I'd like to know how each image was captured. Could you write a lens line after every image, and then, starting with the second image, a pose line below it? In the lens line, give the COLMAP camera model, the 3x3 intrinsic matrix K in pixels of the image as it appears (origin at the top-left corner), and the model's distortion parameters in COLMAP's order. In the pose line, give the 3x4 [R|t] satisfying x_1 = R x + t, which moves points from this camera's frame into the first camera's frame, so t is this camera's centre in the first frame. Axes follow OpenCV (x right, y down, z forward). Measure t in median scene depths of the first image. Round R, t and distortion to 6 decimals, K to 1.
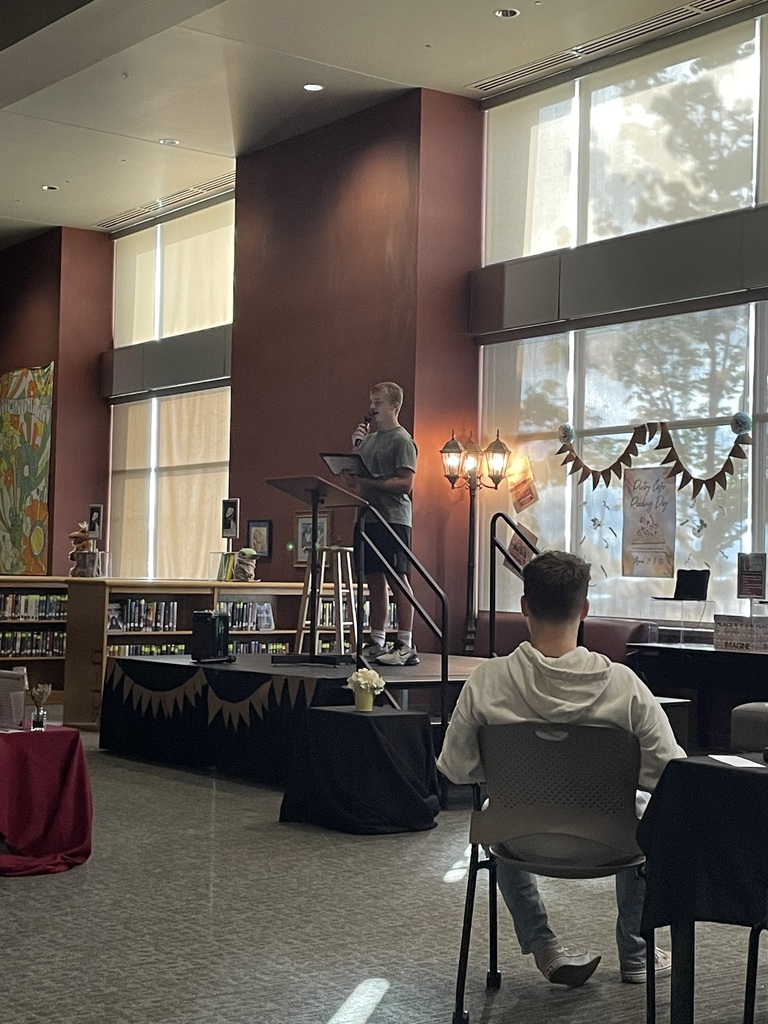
lens RADIAL K [[1663.1, 0, 390.4], [0, 1663.1, 503.1], [0, 0, 1]] dist [0.123410, 0.000000]
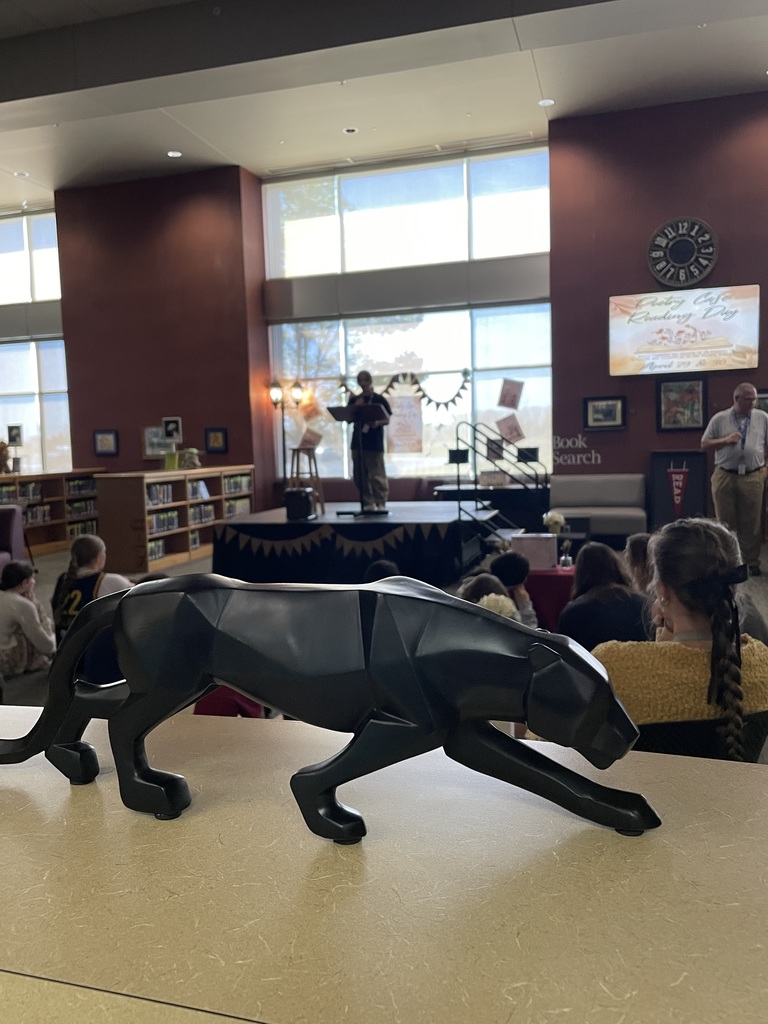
lens RADIAL K [[817.4, 0, 382.9], [0, 817.4, 505.4], [0, 0, 1]] dist [0.084218, -0.092274]
pose [[0.799421, -0.092305, 0.593638, -0.416942], [0.022553, 0.992041, 0.123881, -0.012864], [-0.600348, -0.085645, 0.795140, 0.252241]]
